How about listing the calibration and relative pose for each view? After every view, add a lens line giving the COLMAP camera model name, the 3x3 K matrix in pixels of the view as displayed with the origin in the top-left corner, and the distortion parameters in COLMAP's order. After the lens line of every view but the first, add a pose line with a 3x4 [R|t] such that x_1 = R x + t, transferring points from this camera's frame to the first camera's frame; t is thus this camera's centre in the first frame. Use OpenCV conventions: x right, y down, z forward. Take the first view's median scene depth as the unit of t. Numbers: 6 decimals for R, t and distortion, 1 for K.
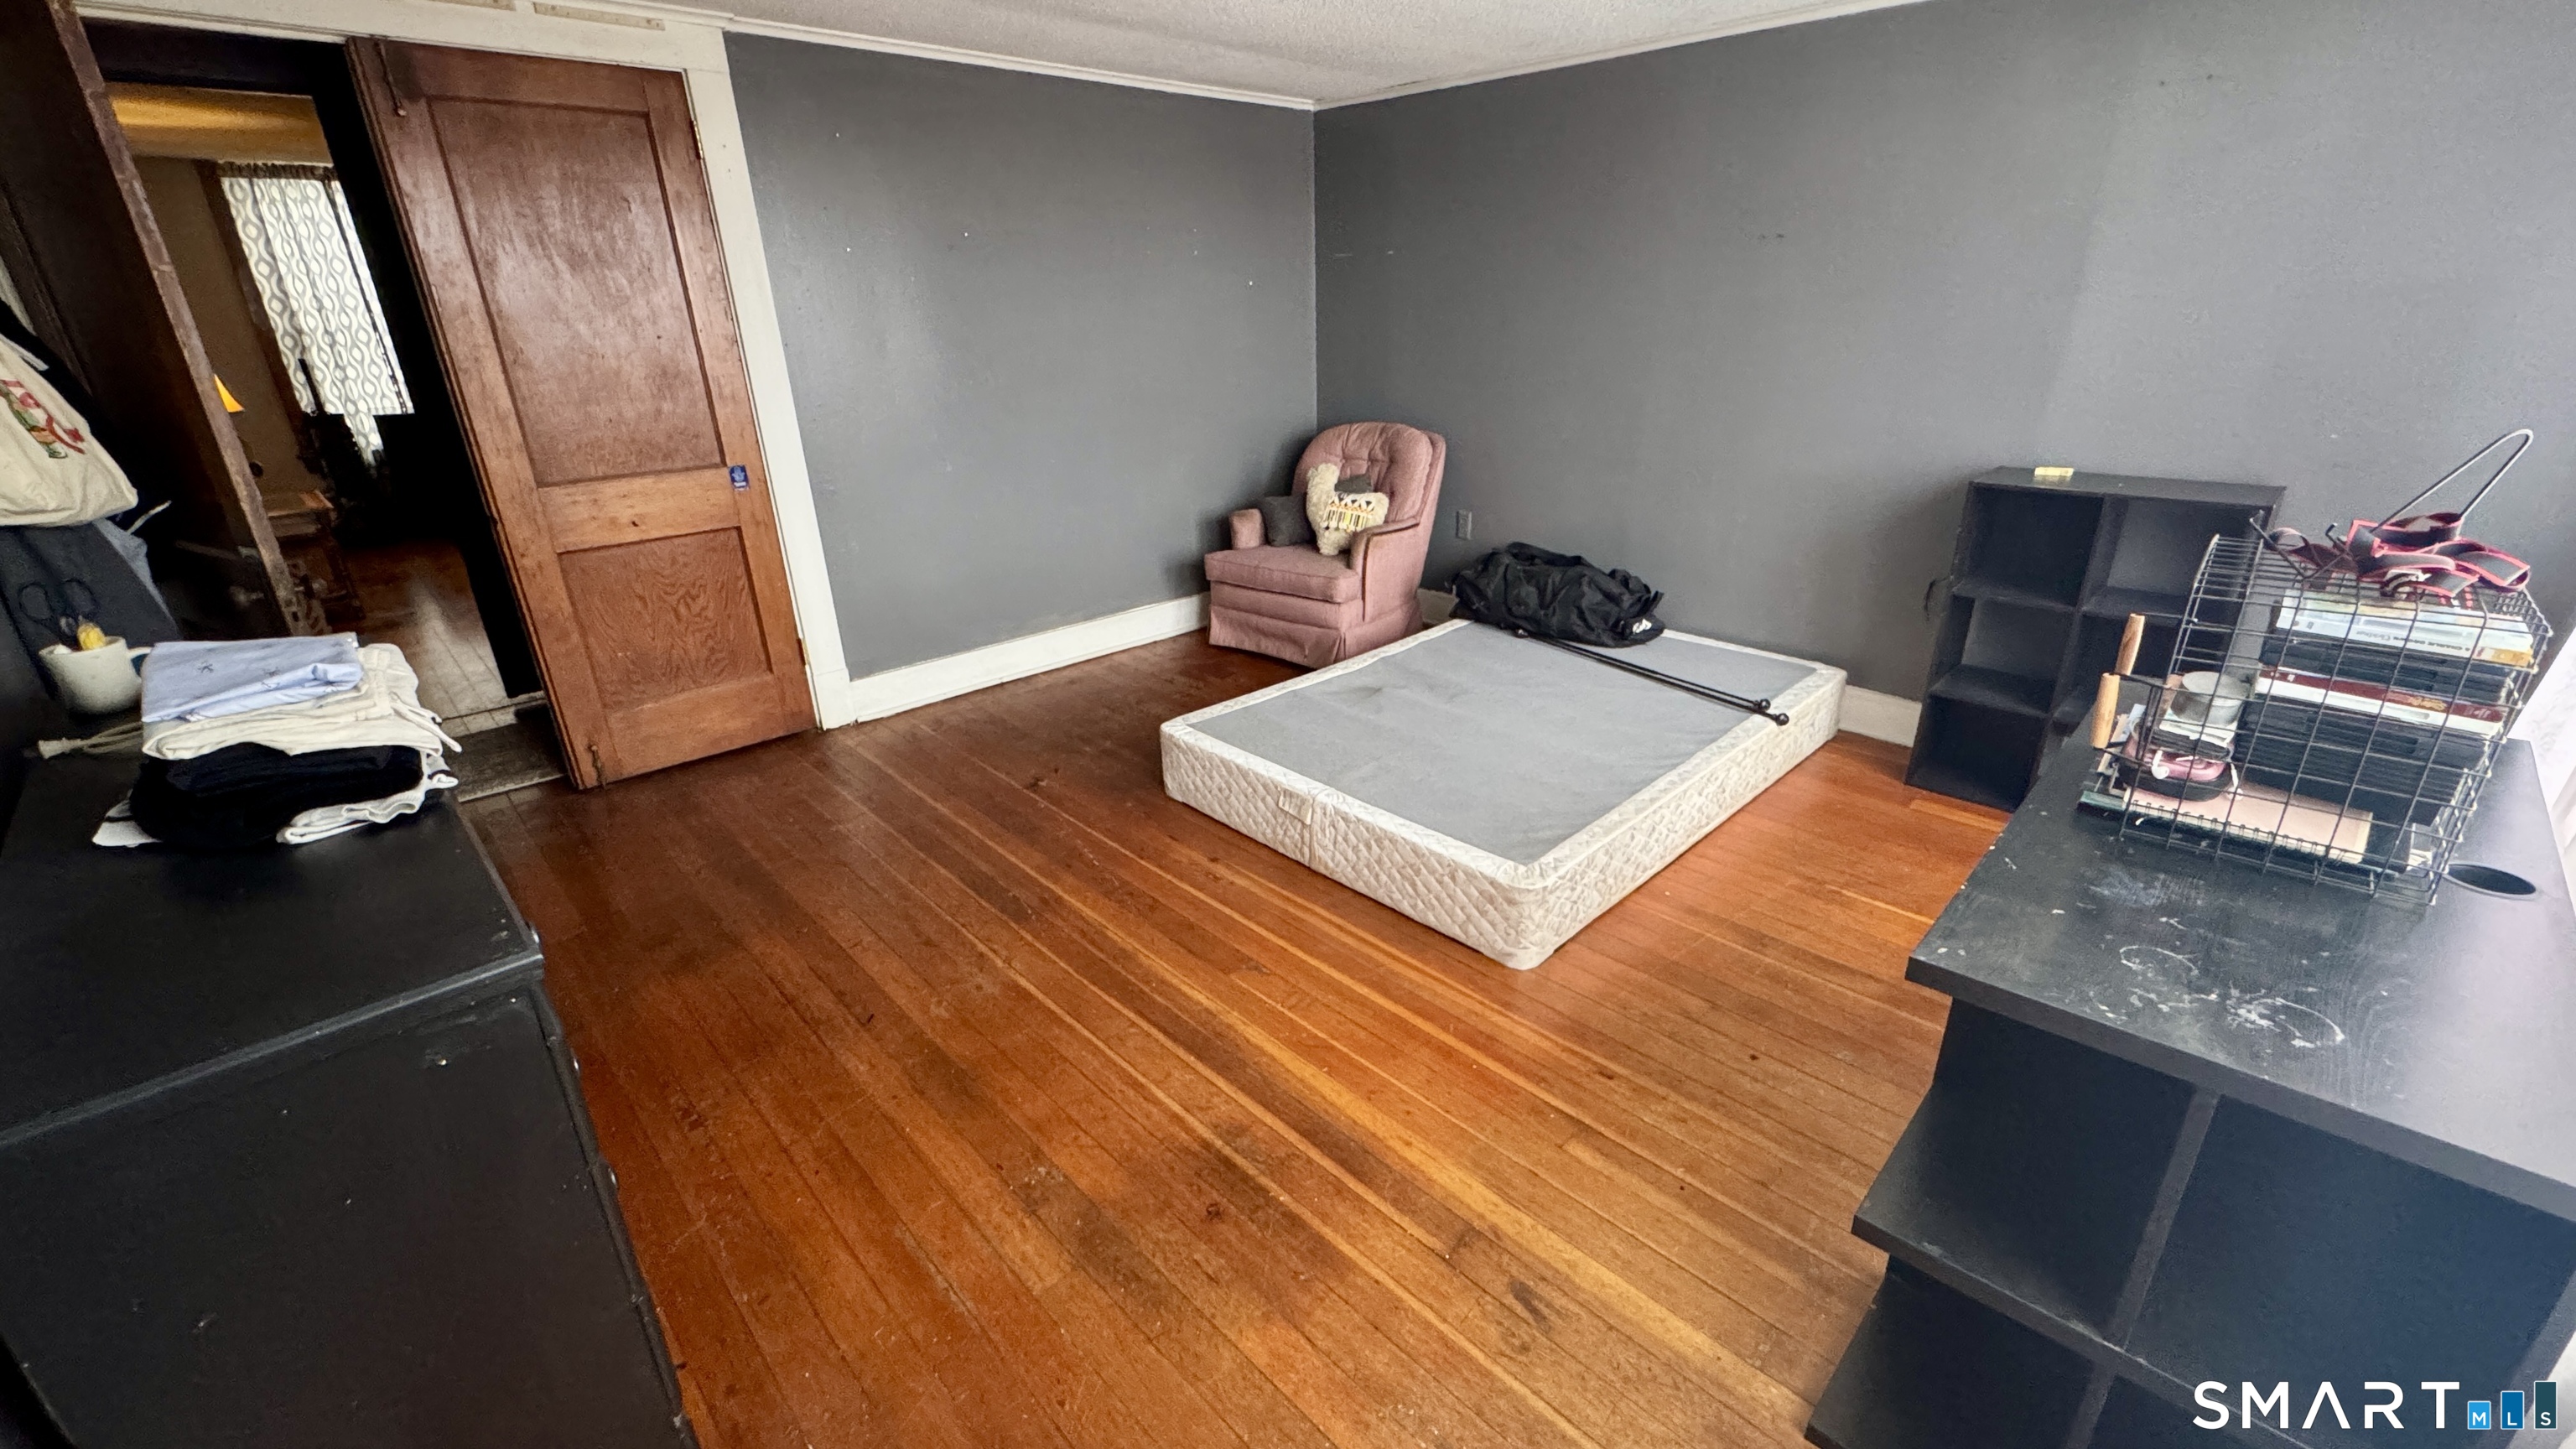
lens RADIAL K [[1033.8, 0, 1290.1], [0, 1033.8, 717.3], [0, 0, 1]] dist [-0.003499, -0.000065]
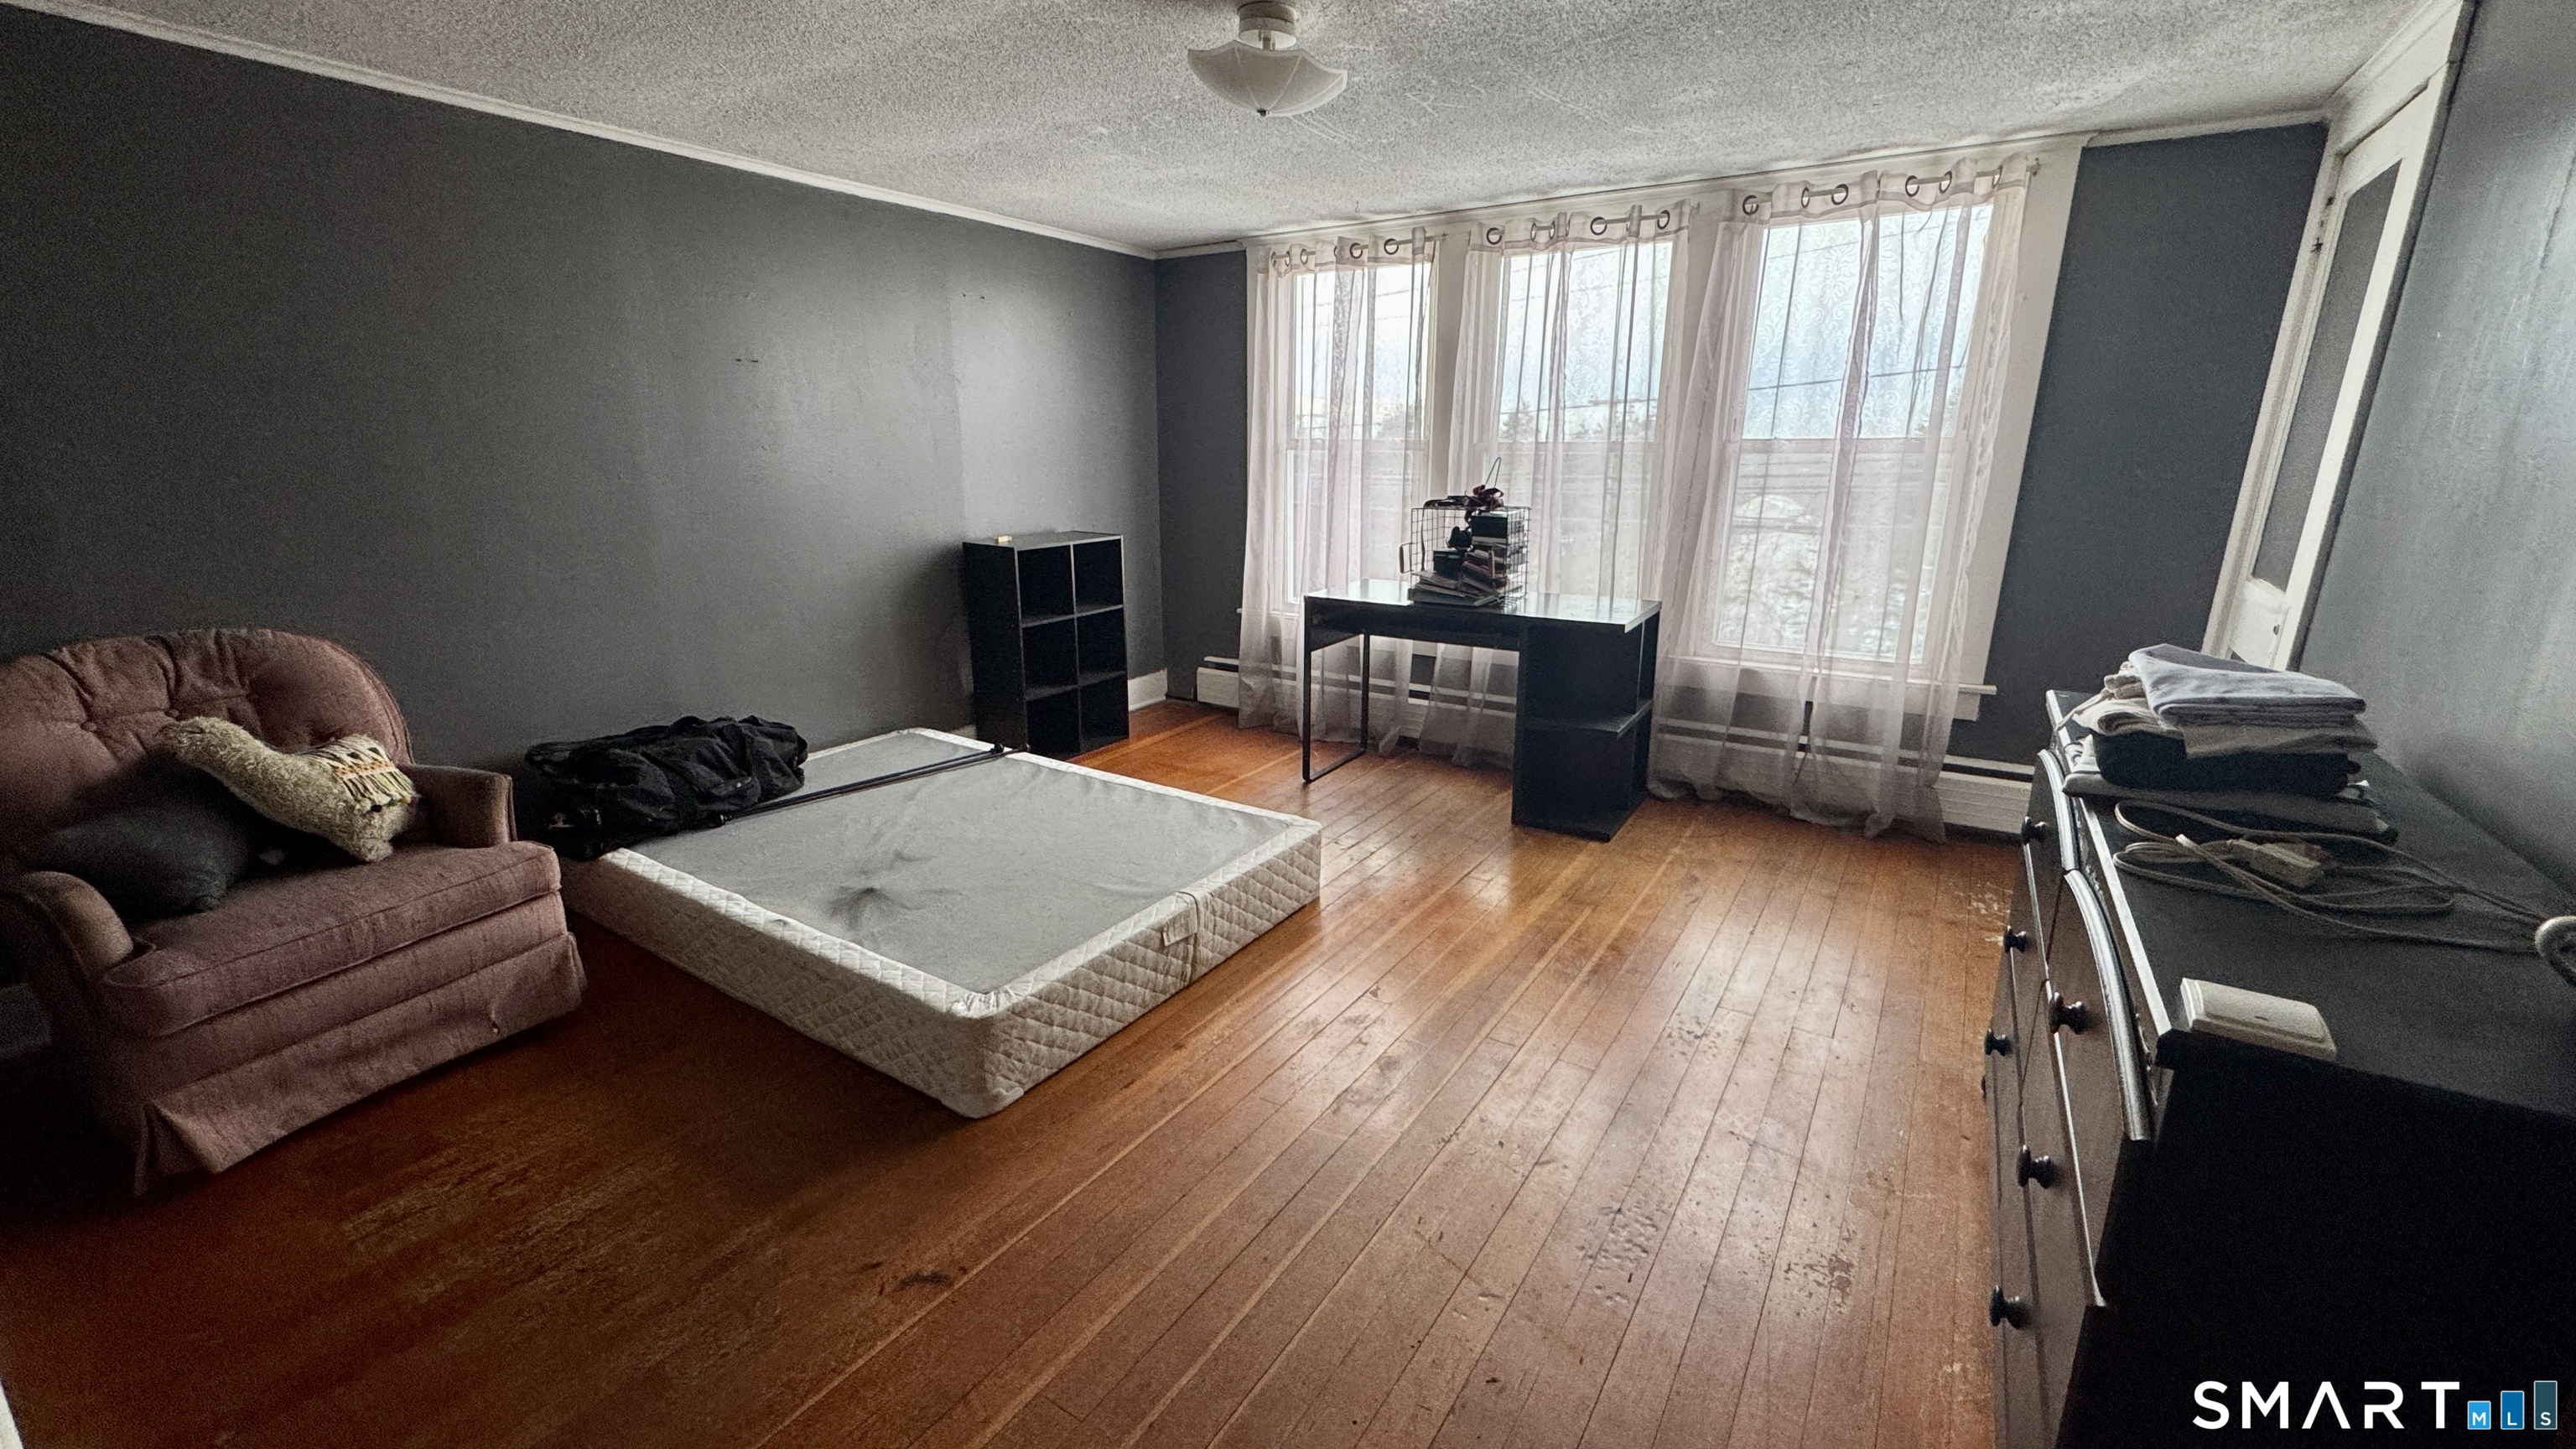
lens RADIAL K [[1033.8, 0, 1283.0], [0, 1033.8, 726.2], [0, 0, 1]] dist [-0.003499, -0.000065]
pose [[-0.212460, -0.242266, 0.946661, -0.677925], [0.370422, 0.876507, 0.307446, -0.258614], [-0.904239, 0.415985, -0.096482, 0.751377]]
